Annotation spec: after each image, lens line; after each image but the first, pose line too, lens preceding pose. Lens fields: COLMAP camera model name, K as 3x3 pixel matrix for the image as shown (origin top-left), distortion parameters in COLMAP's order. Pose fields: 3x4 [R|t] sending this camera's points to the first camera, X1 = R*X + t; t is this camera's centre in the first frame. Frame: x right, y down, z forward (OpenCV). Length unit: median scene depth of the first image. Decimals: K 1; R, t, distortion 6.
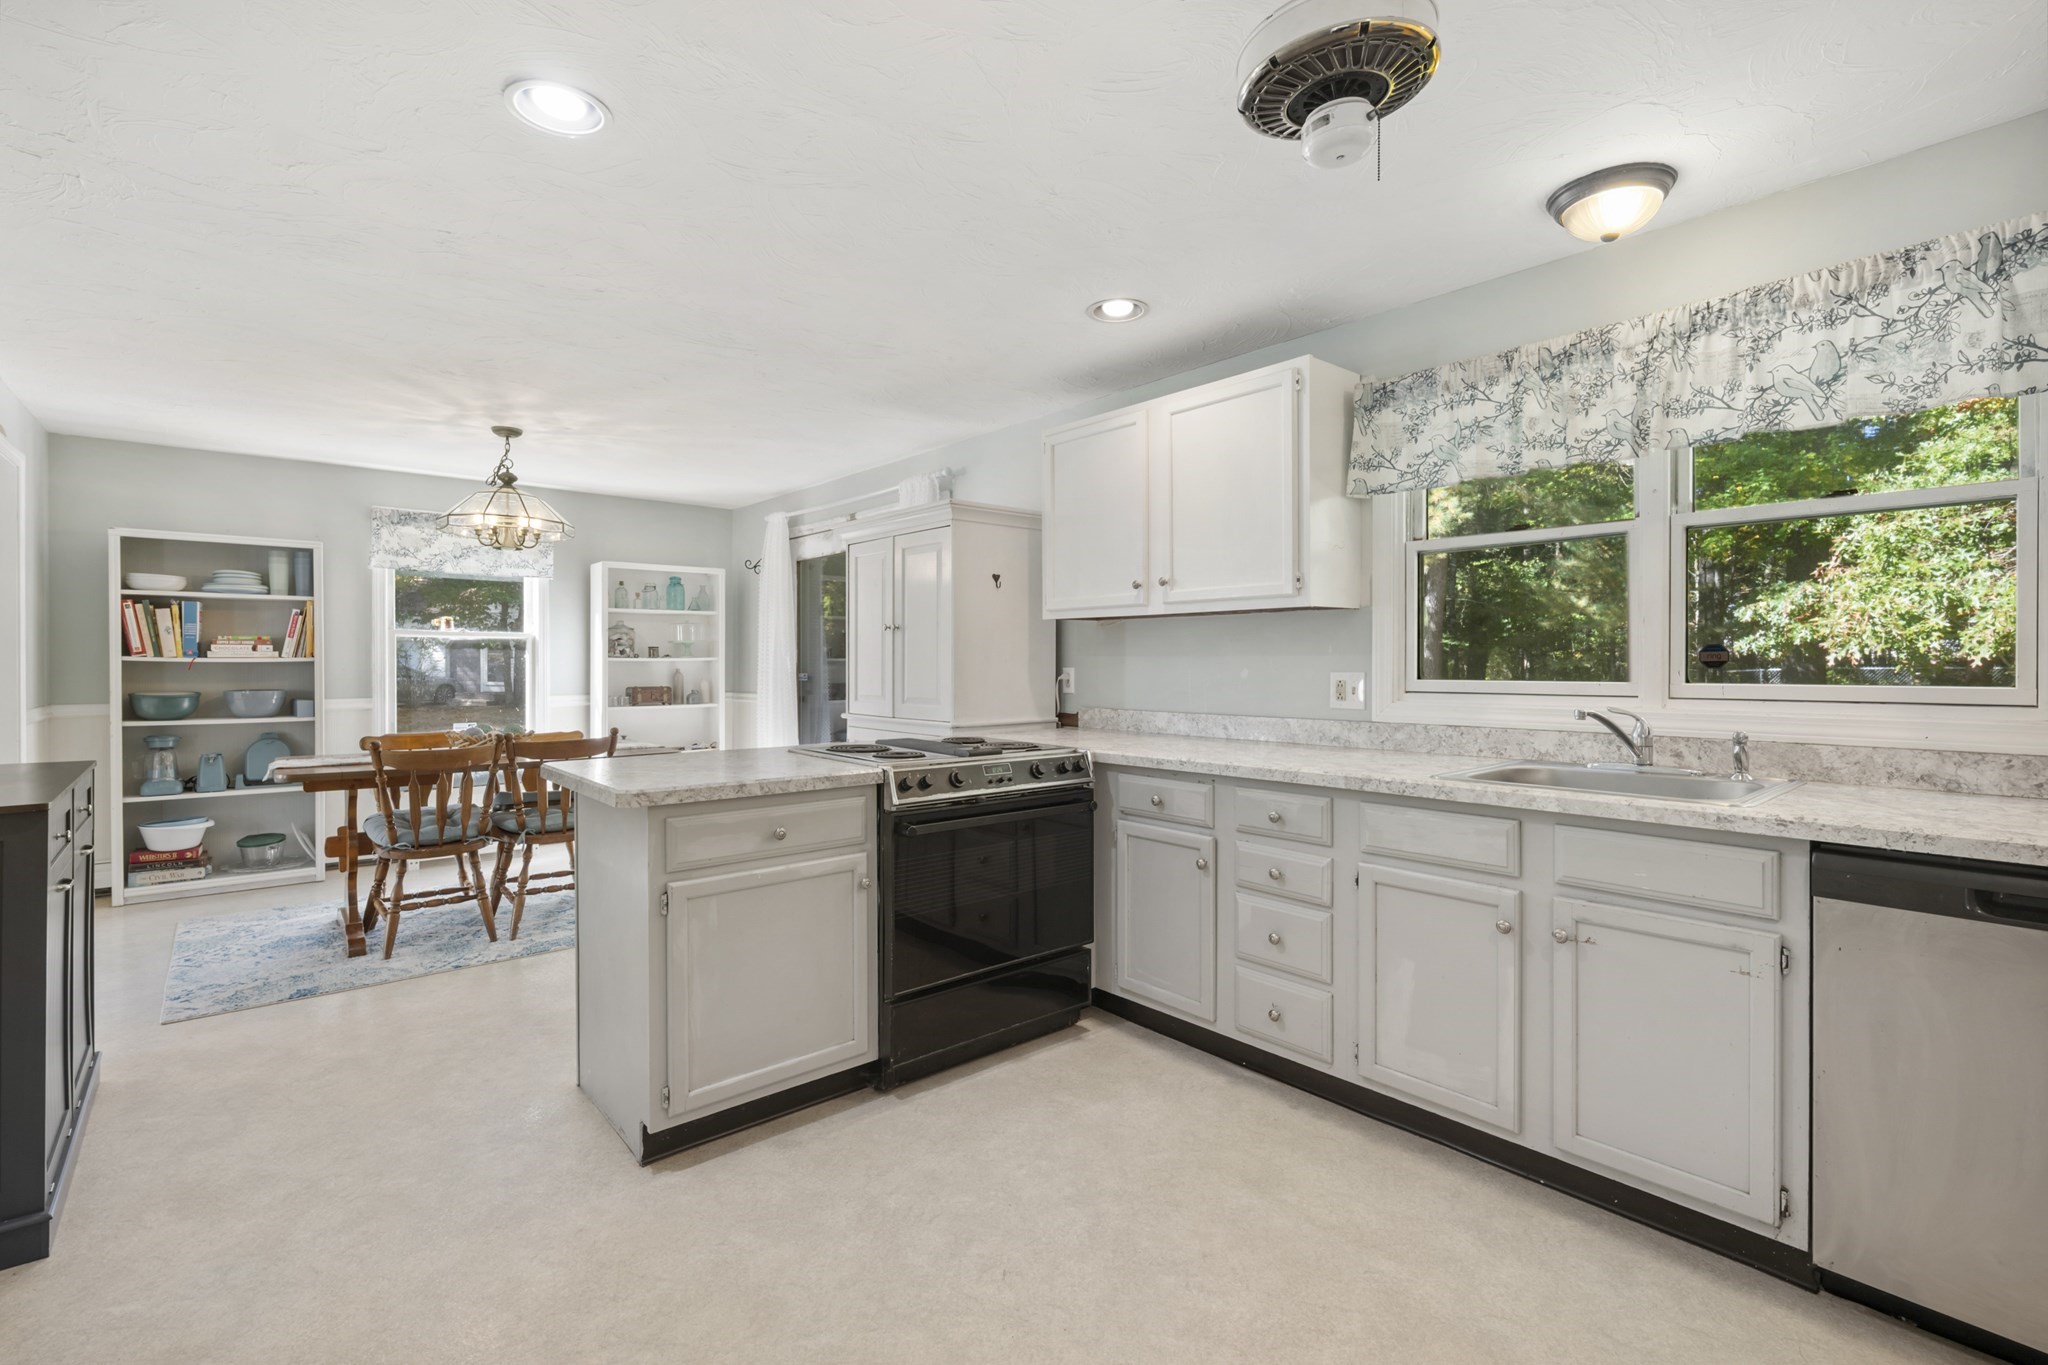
lens RADIAL K [[921.4, 0, 1024.4], [0, 921.4, 671.4], [0, 0, 1]] dist [-0.000826, 0.001962]
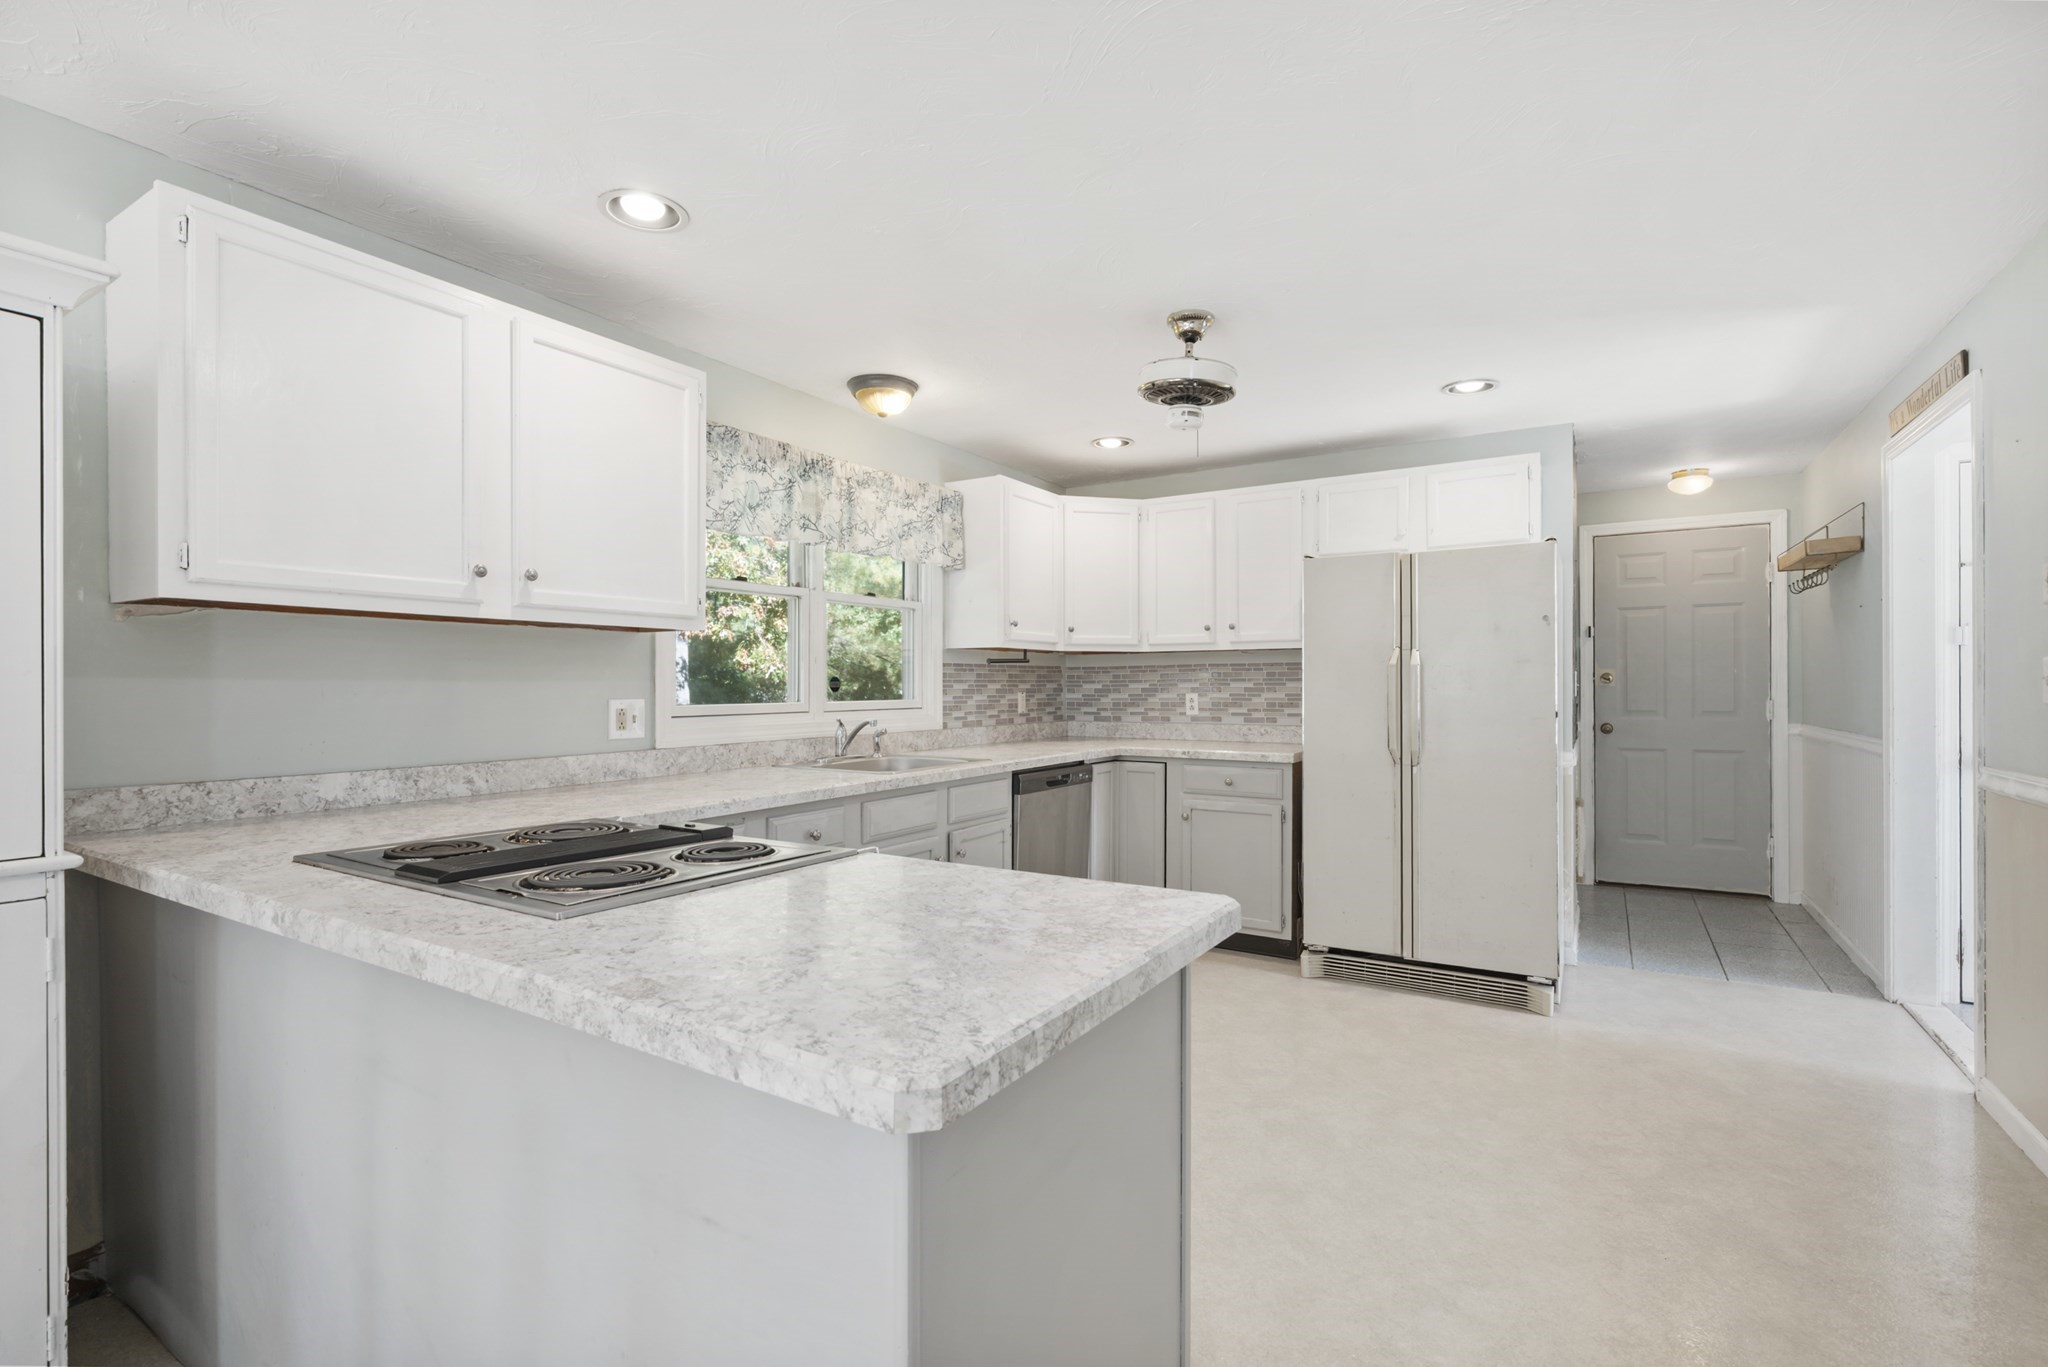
lens RADIAL K [[921.4, 0, 1031.2], [0, 921.4, 694.6], [0, 0, 1]] dist [-0.000826, 0.001962]
pose [[-0.309436, -0.008644, 0.950881, -0.637475], [0.011282, 0.999855, 0.012761, -0.010777], [-0.950853, 0.014676, -0.309293, 0.859420]]
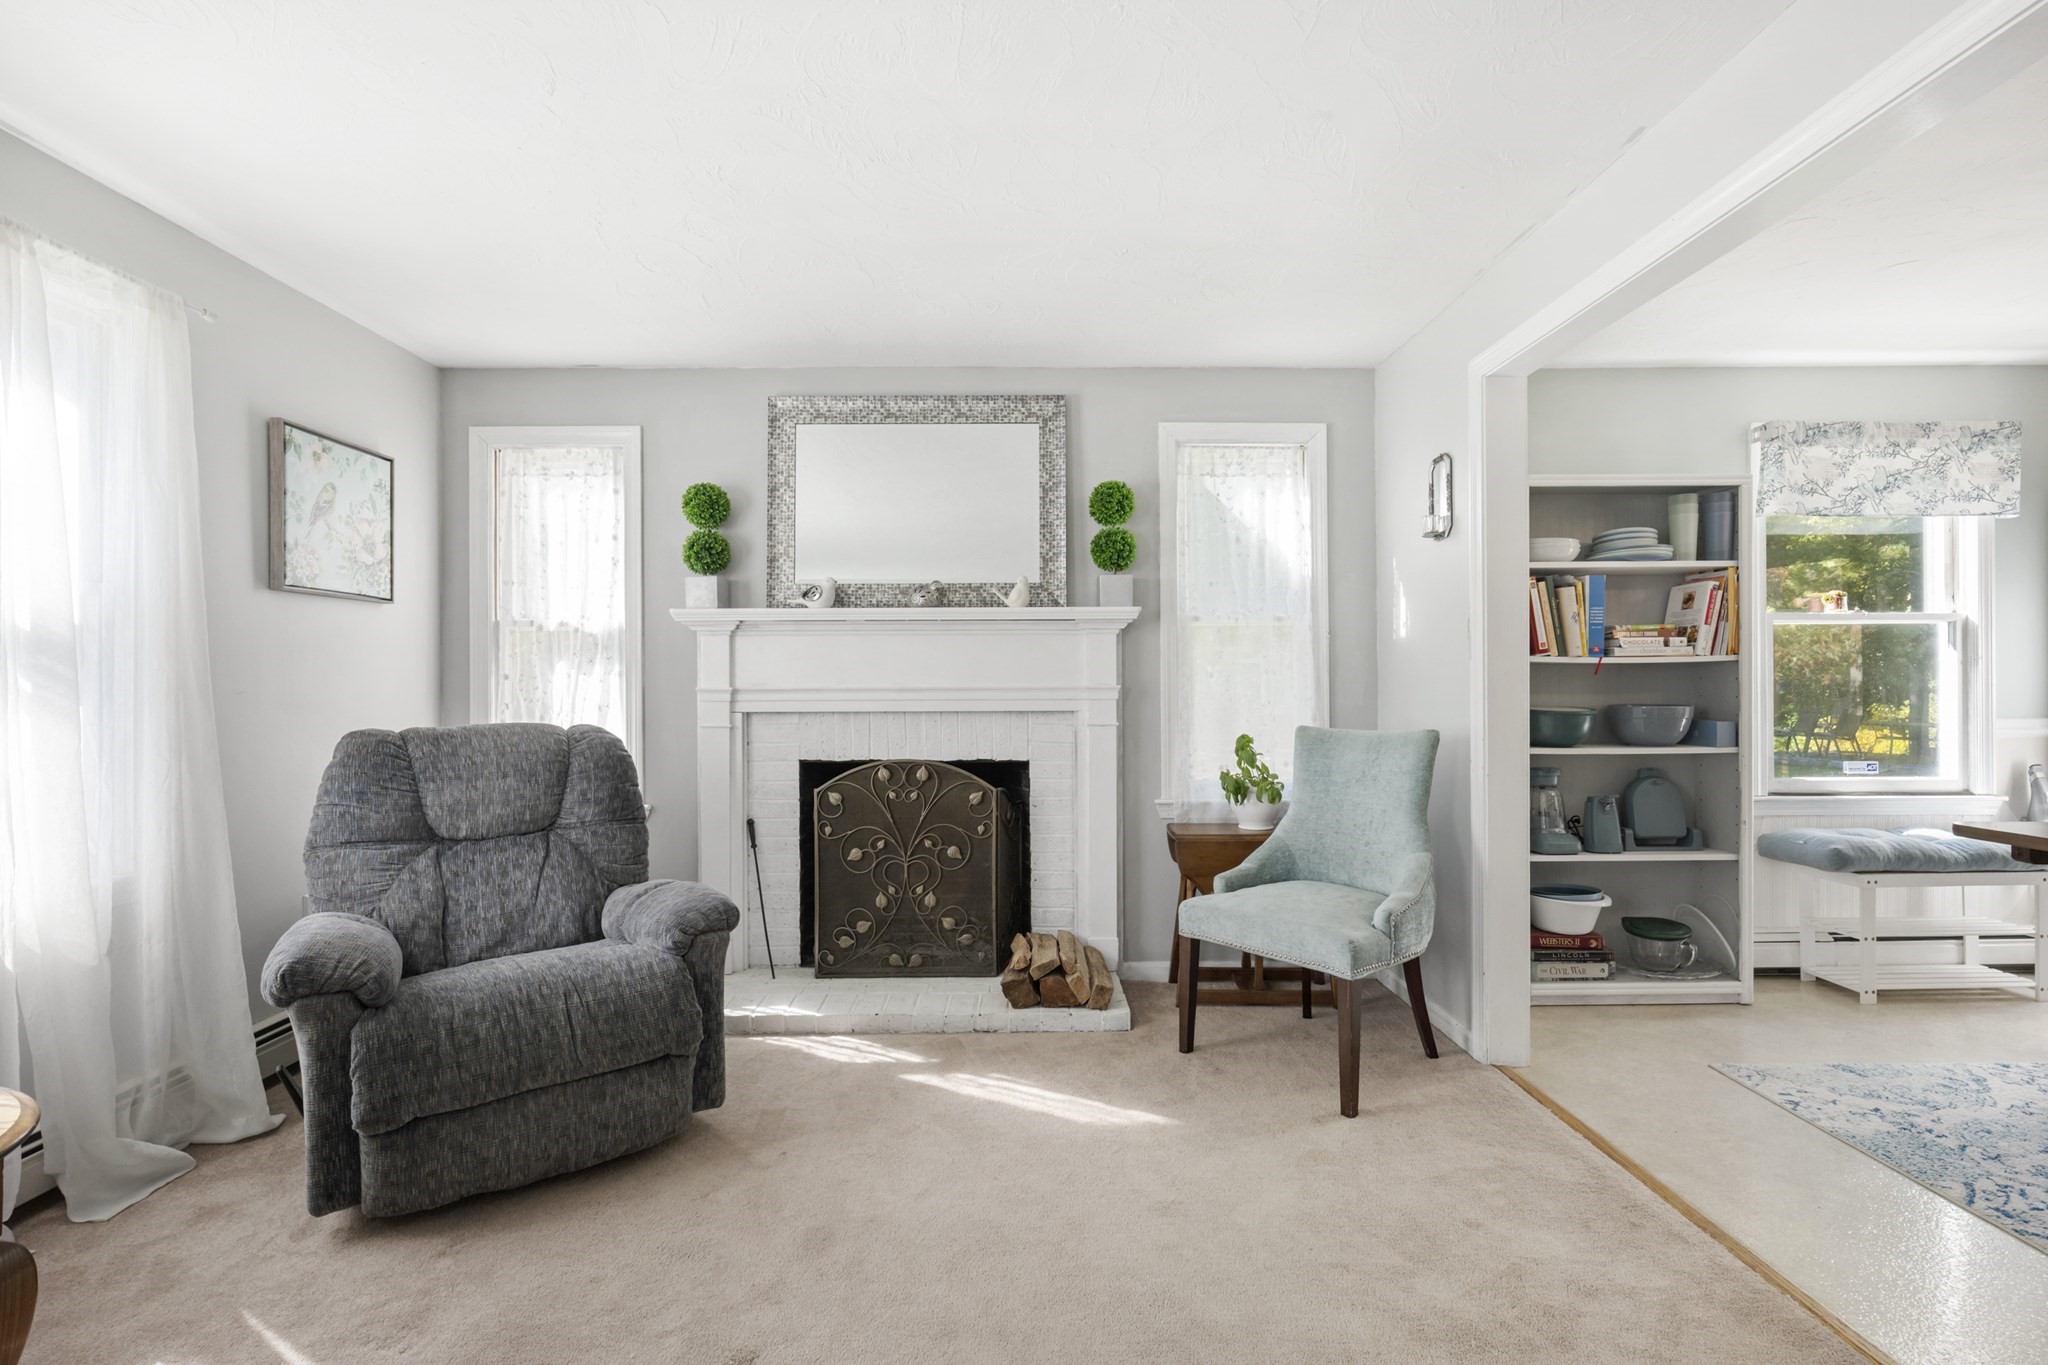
lens RADIAL K [[921.4, 0, 1034.8], [0, 921.4, 690.0], [0, 0, 1]] dist [-0.000826, 0.001962]
pose [[0.770778, -0.007290, -0.637062, -1.146629], [0.004267, 0.999971, -0.006279, 0.018081], [0.637089, 0.002121, 0.770787, 0.296985]]
